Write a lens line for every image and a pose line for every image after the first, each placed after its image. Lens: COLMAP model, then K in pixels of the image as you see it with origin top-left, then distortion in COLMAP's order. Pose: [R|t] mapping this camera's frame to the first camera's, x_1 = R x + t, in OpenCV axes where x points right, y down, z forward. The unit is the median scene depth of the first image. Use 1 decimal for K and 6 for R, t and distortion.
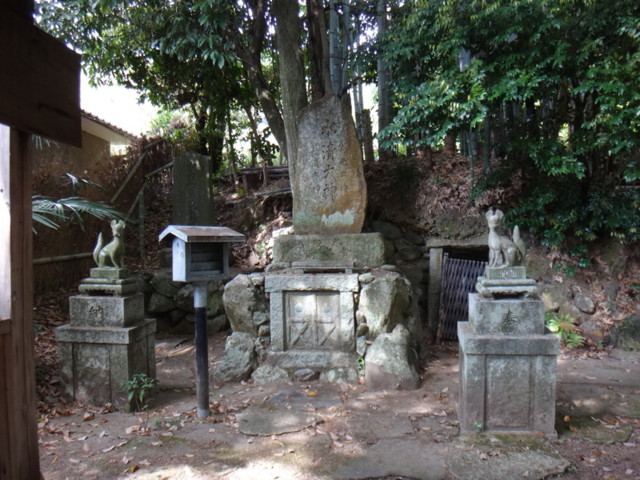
lens RADIAL K [[497.2, 0, 320.4], [0, 497.2, 241.8], [0, 0, 1]] dist [-0.041846, -0.016839]
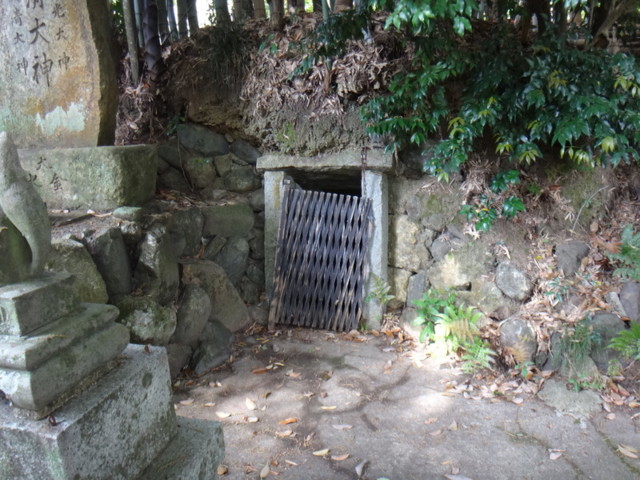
lens RADIAL K [[497.2, 0, 320.1], [0, 497.2, 237.1], [0, 0, 1]] dist [-0.041846, -0.016839]
pose [[0.998577, 0.008627, -0.052622, 0.347940], [0.000765, 0.984408, 0.175898, -0.014138], [0.053319, -0.175688, 0.983001, 0.459679]]
